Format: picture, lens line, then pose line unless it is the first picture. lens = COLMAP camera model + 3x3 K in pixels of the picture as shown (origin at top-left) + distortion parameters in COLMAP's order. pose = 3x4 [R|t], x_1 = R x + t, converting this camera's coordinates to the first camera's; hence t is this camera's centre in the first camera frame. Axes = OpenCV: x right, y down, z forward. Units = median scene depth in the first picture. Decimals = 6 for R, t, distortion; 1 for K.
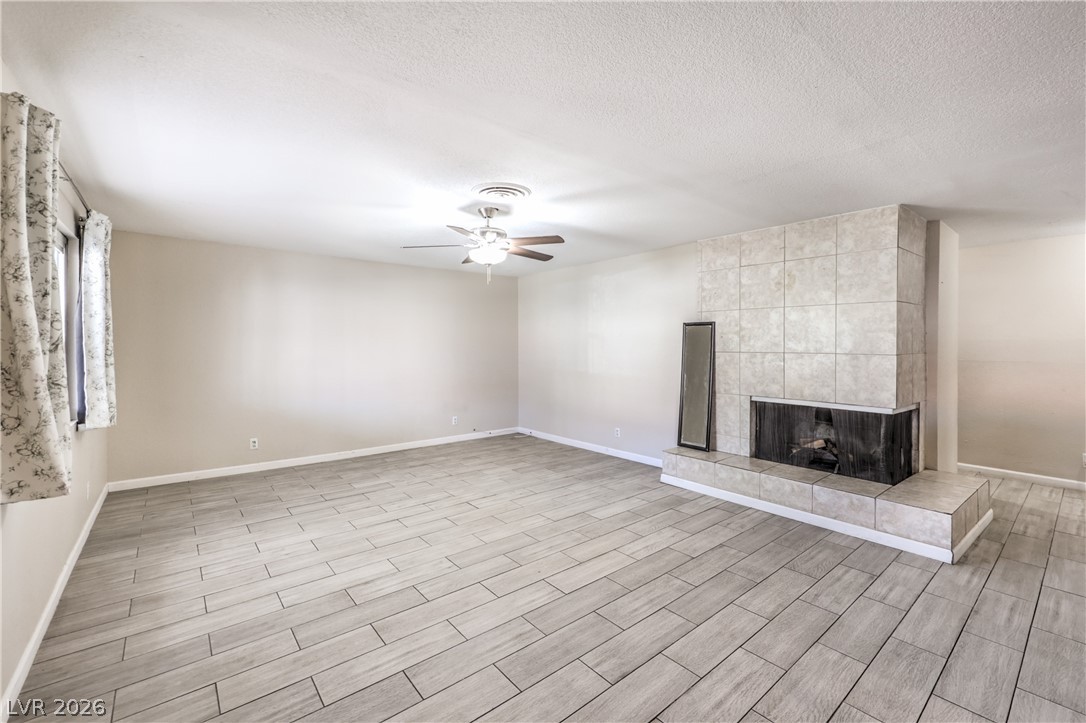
lens RADIAL K [[451.6, 0, 551.5], [0, 451.6, 369.0], [0, 0, 1]] dist [-0.000914, 0.001365]
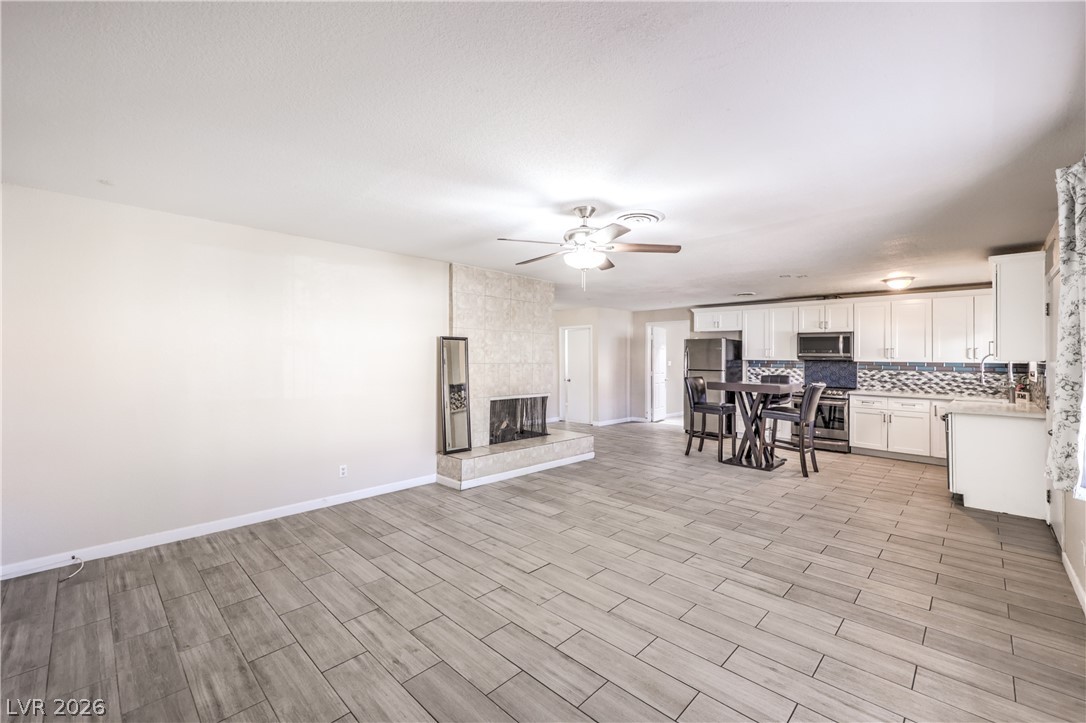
lens RADIAL K [[451.6, 0, 542.0], [0, 451.6, 354.3], [0, 0, 1]] dist [-0.000914, 0.001365]
pose [[-0.096105, 0.012364, 0.995294, -1.003166], [0.045409, 0.998936, -0.008024, -0.051995], [-0.994335, 0.044424, -0.096564, 1.136483]]
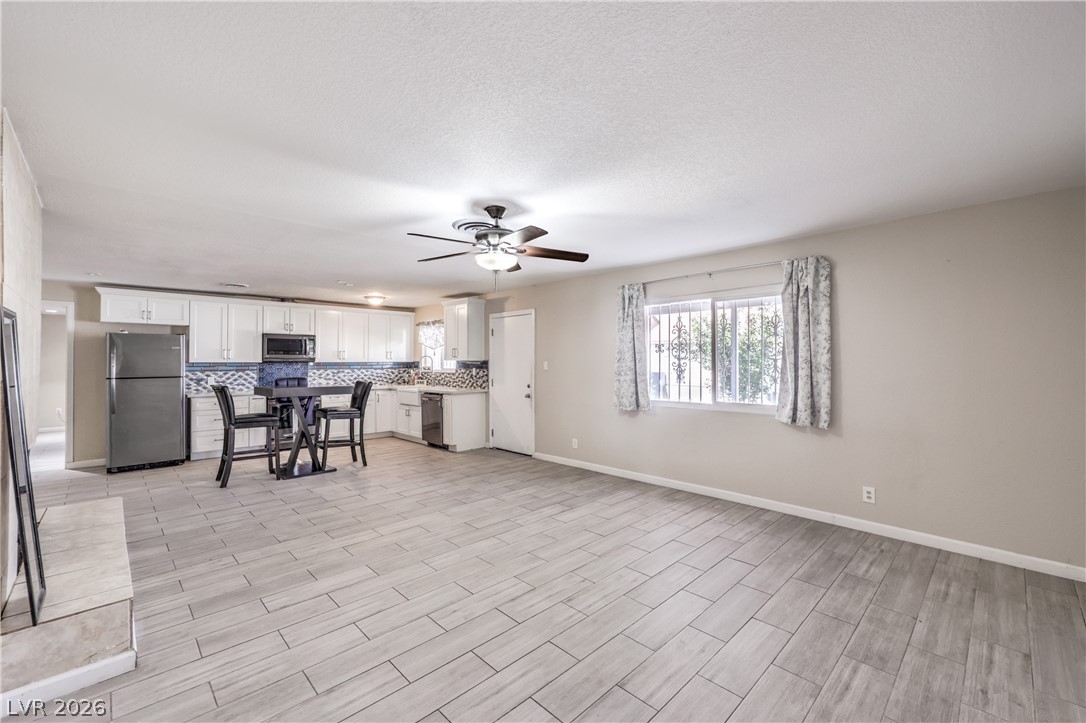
lens RADIAL K [[451.6, 0, 546.4], [0, 451.6, 375.0], [0, 0, 1]] dist [-0.000914, 0.001365]
pose [[-0.997630, 0.009679, -0.068123, -0.177692], [0.003637, 0.996090, 0.088265, -0.101819], [0.068711, 0.087808, -0.993765, 1.829213]]
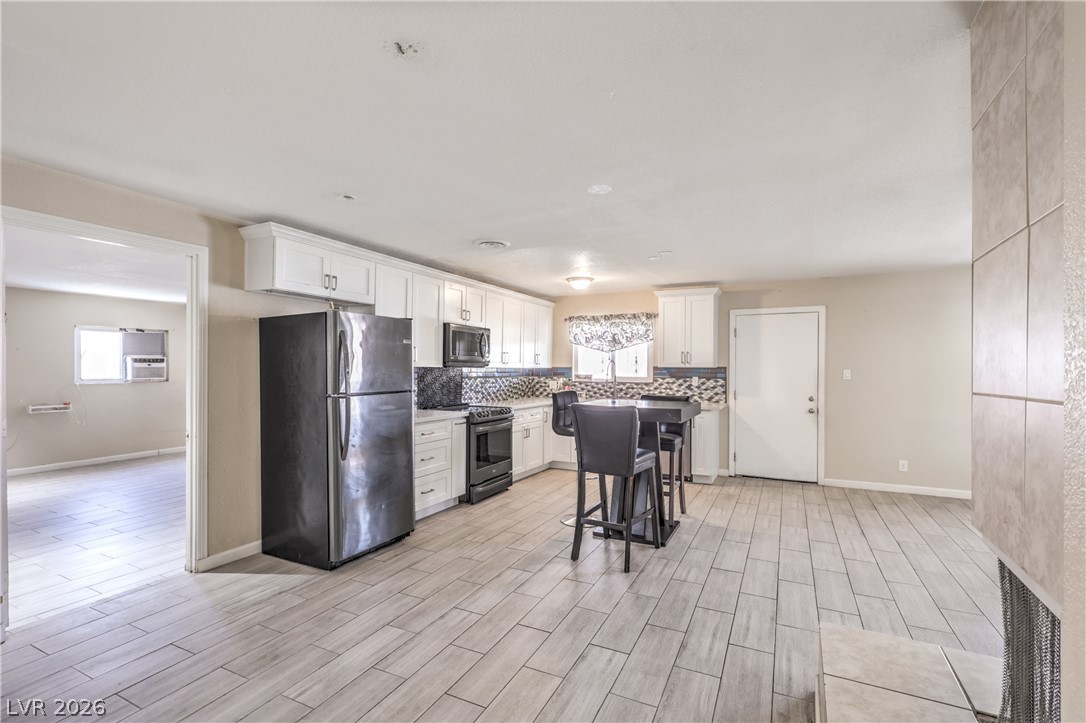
lens RADIAL K [[492.0, 0, 539.4], [0, 492.0, 368.7], [0, 0, 1]] dist [0.003496, 0.001264]
pose [[-0.915692, -0.000649, -0.401880, 1.238050], [-0.025169, 0.998128, 0.055737, -0.068243], [0.401091, 0.061153, -0.913994, 1.169343]]
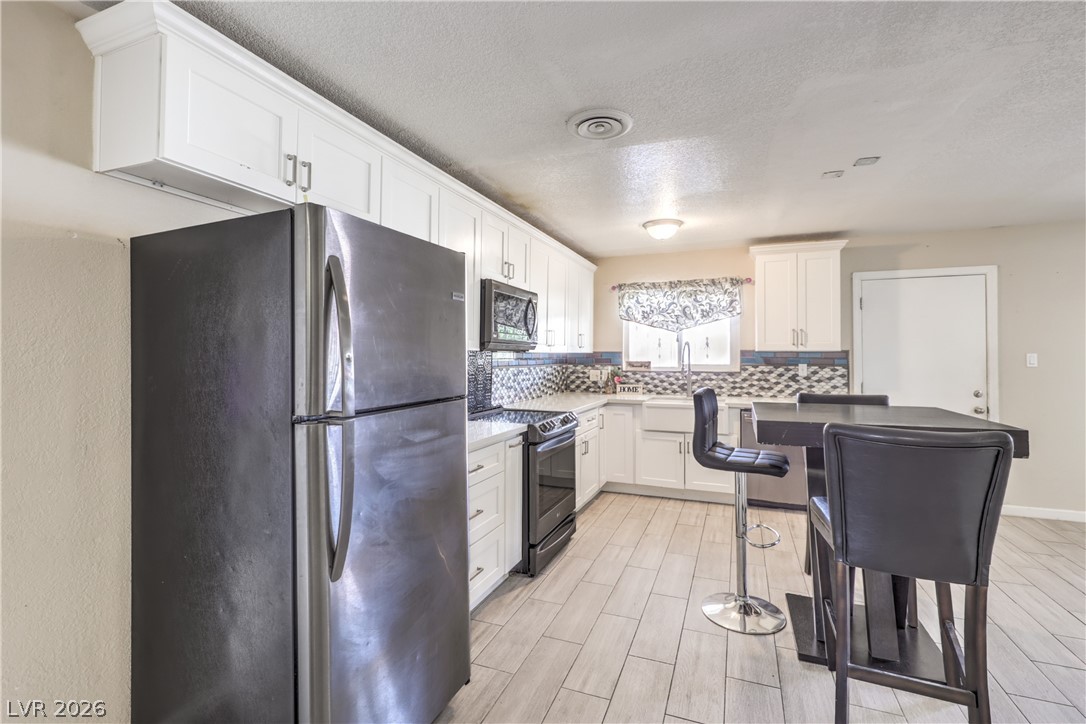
lens RADIAL K [[492.0, 0, 538.0], [0, 492.0, 346.4], [0, 0, 1]] dist [0.003496, 0.001264]
pose [[-0.880383, -0.005863, -0.474226, 1.245484], [-0.025967, 0.999020, 0.035855, -0.029033], [0.473551, 0.043880, -0.879673, 0.587703]]
